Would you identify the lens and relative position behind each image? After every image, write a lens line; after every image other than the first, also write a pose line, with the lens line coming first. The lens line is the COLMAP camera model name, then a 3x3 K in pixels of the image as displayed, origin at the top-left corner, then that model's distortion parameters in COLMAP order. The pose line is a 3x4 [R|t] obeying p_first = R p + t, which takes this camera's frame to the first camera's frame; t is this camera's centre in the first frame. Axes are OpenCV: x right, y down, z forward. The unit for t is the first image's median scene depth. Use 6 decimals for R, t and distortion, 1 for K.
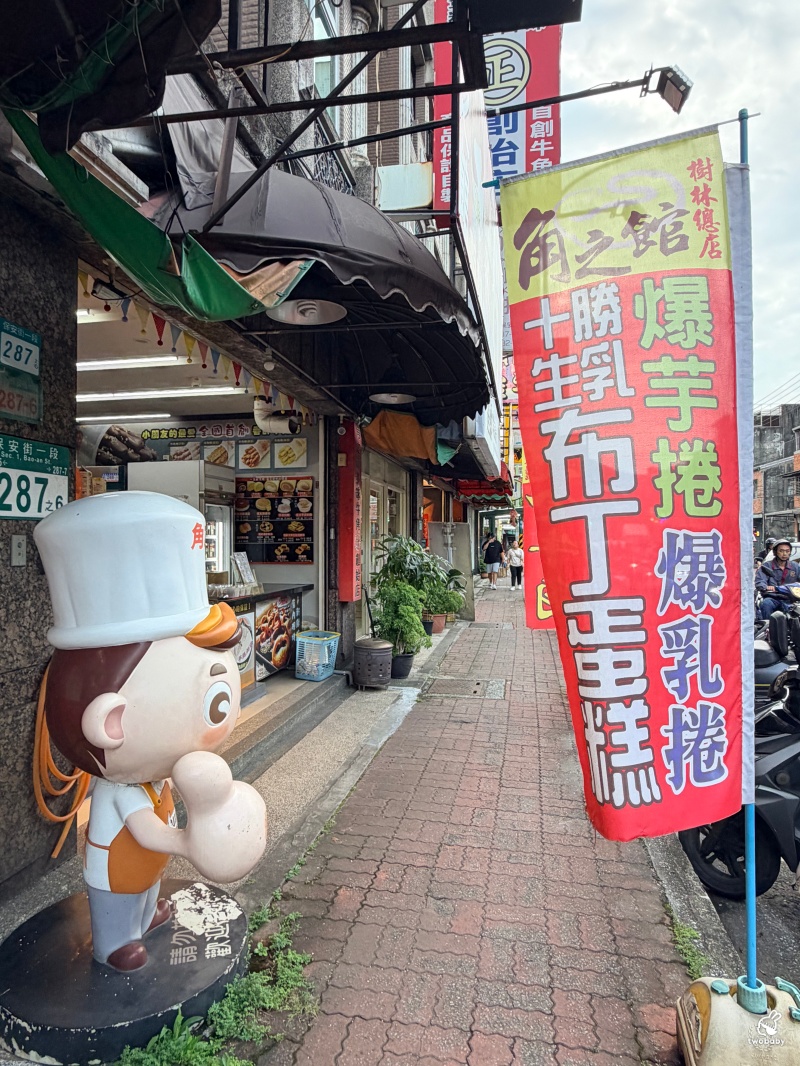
lens RADIAL K [[650.5, 0, 400.0], [0, 650.5, 533.0], [0, 0, 1]] dist [0.000940, 0.001245]
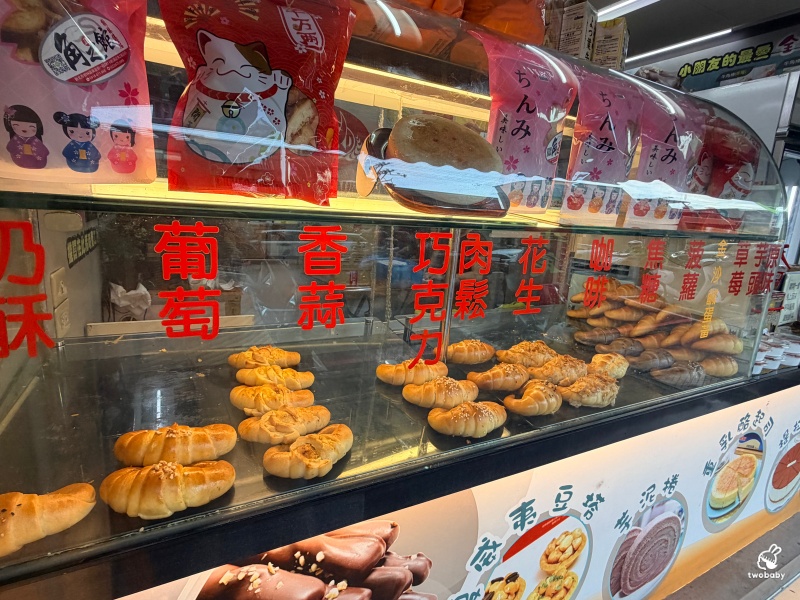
lens RADIAL K [[423.2, 0, 400.0], [0, 423.2, 300.0], [0, 0, 1]] dist [0.001908, -0.000549]
pose [[0.632154, 0.203025, -0.747772, -0.211834], [-0.054177, 0.974282, 0.218724, 0.025487], [0.772947, -0.097755, 0.626895, 0.485972]]
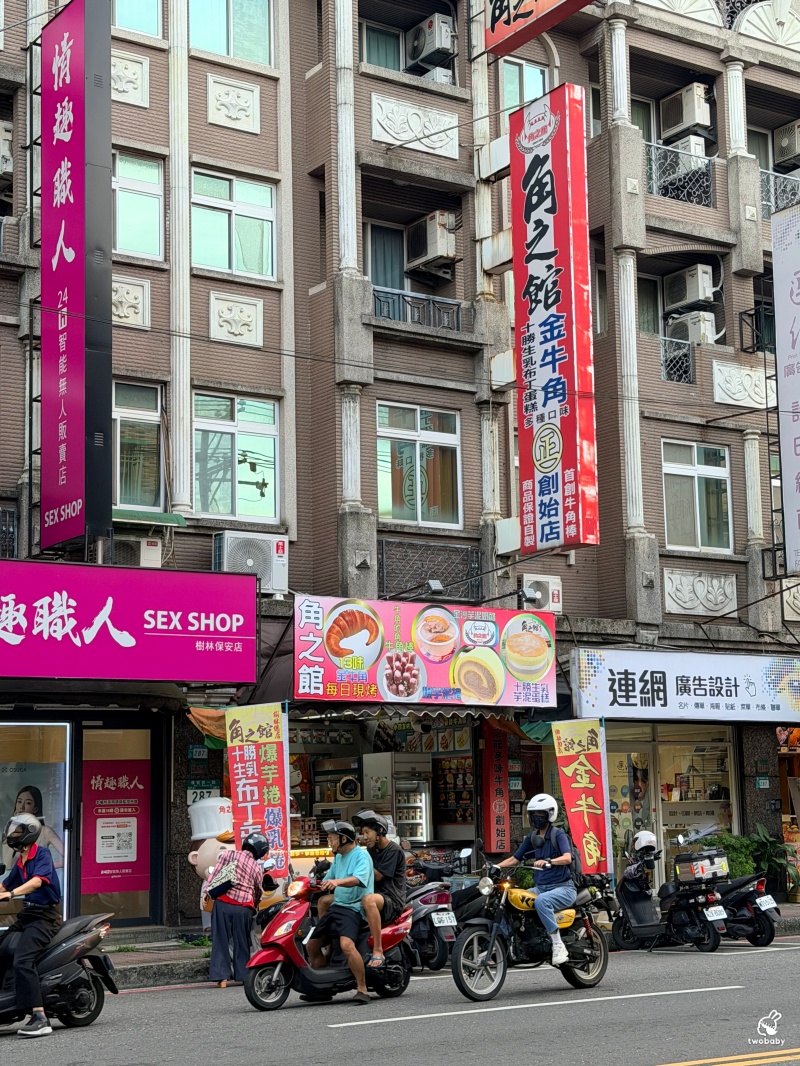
lens RADIAL K [[1723.6, 0, 400.0], [0, 1723.6, 533.0], [0, 0, 1]] dist [0.161749, -0.002165]
pose [[0.701469, -0.129215, -0.700889, 2.616412], [0.031102, 0.988040, -0.151026, -0.010874], [0.712021, 0.084141, 0.697098, -1.823862]]
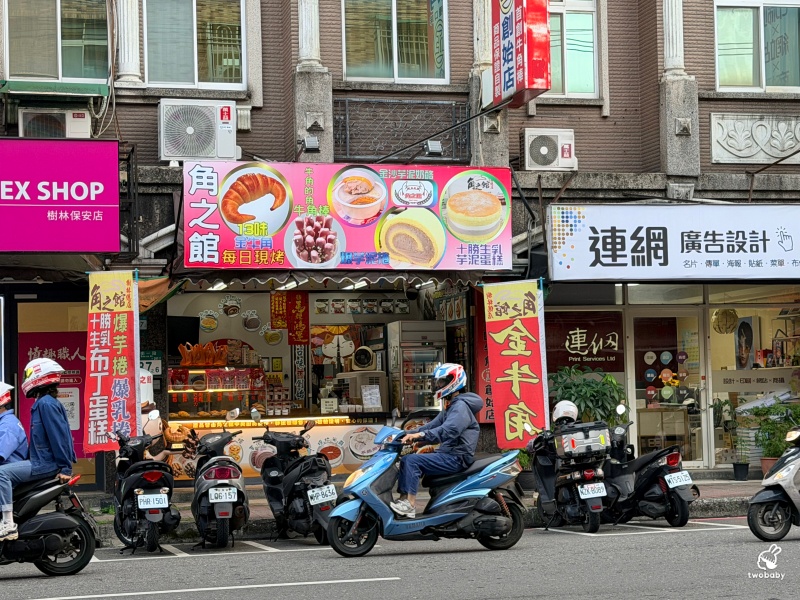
lens RADIAL K [[1550.9, 0, 400.0], [0, 1550.9, 300.0], [0, 0, 1]] dist [0.135816, 0.091312]
pose [[0.420621, -0.064135, -0.904967, 2.896868], [0.035356, 0.997899, -0.054288, 0.028486], [0.906547, -0.009161, 0.422005, -0.449919]]
